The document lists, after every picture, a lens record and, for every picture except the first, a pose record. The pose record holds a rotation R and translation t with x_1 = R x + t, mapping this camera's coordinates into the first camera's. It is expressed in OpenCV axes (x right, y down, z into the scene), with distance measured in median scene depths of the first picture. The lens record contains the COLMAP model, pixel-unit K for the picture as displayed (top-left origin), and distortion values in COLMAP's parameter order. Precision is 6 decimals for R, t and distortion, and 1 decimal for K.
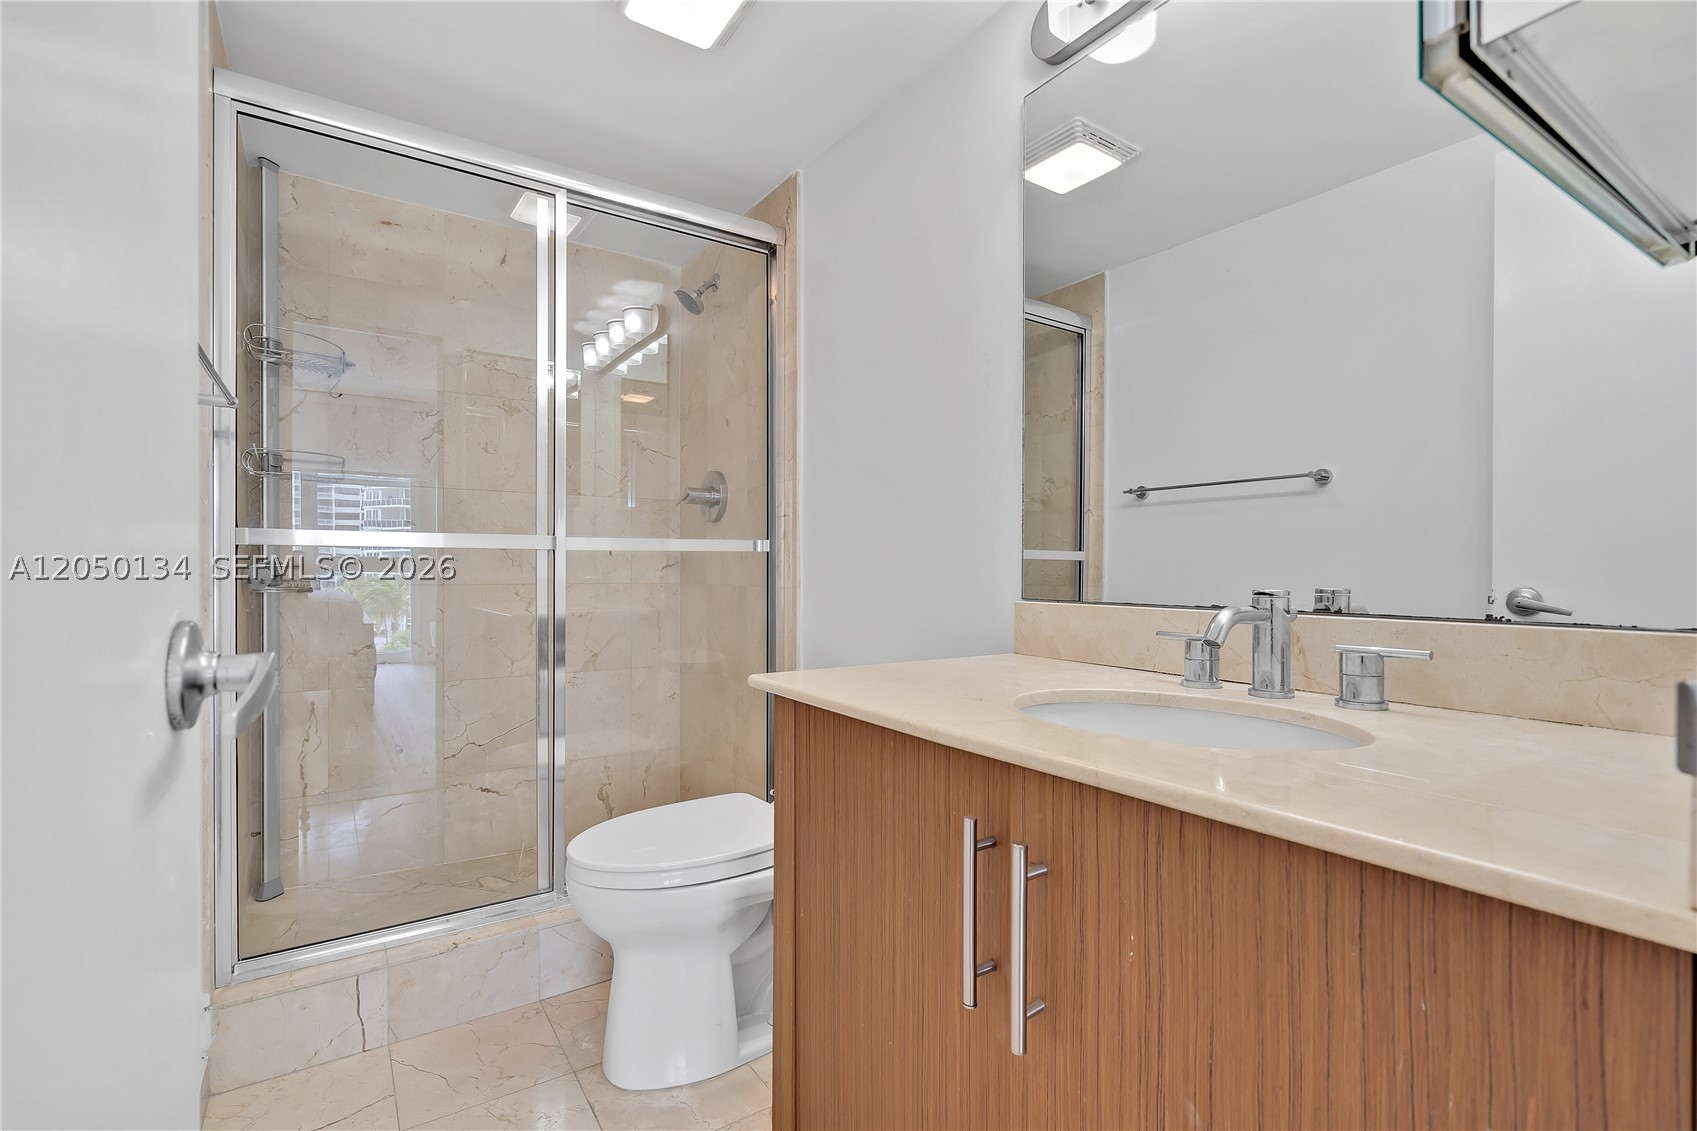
lens RADIAL K [[780.7, 0, 848.4], [0, 780.7, 564.4], [0, 0, 1]] dist [0.000581, 0.000012]
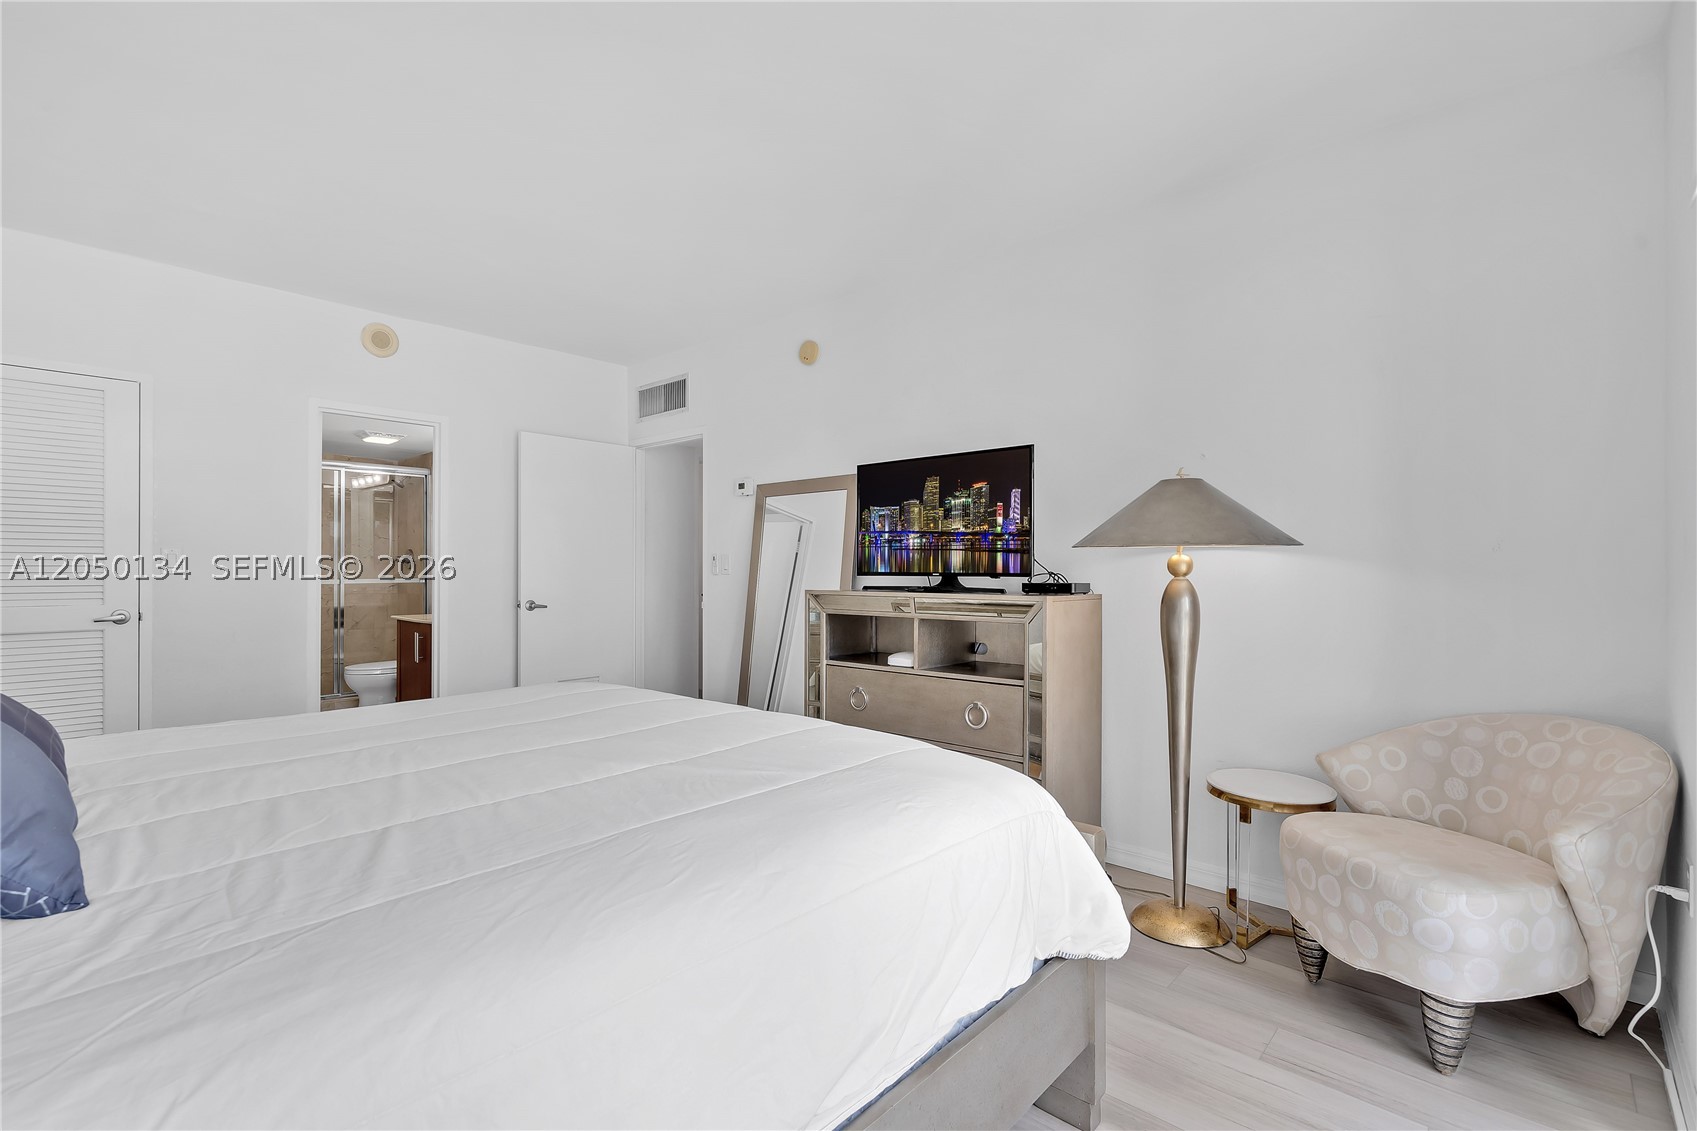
lens RADIAL K [[778.9, 0, 848.0], [0, 778.9, 564.9], [0, 0, 1]] dist [-0.002277, 0.000784]
pose [[0.972434, -0.003882, 0.233147, 0.657387], [0.001514, 0.999945, 0.010336, -0.098173], [-0.233174, -0.009698, 0.972387, -1.894373]]
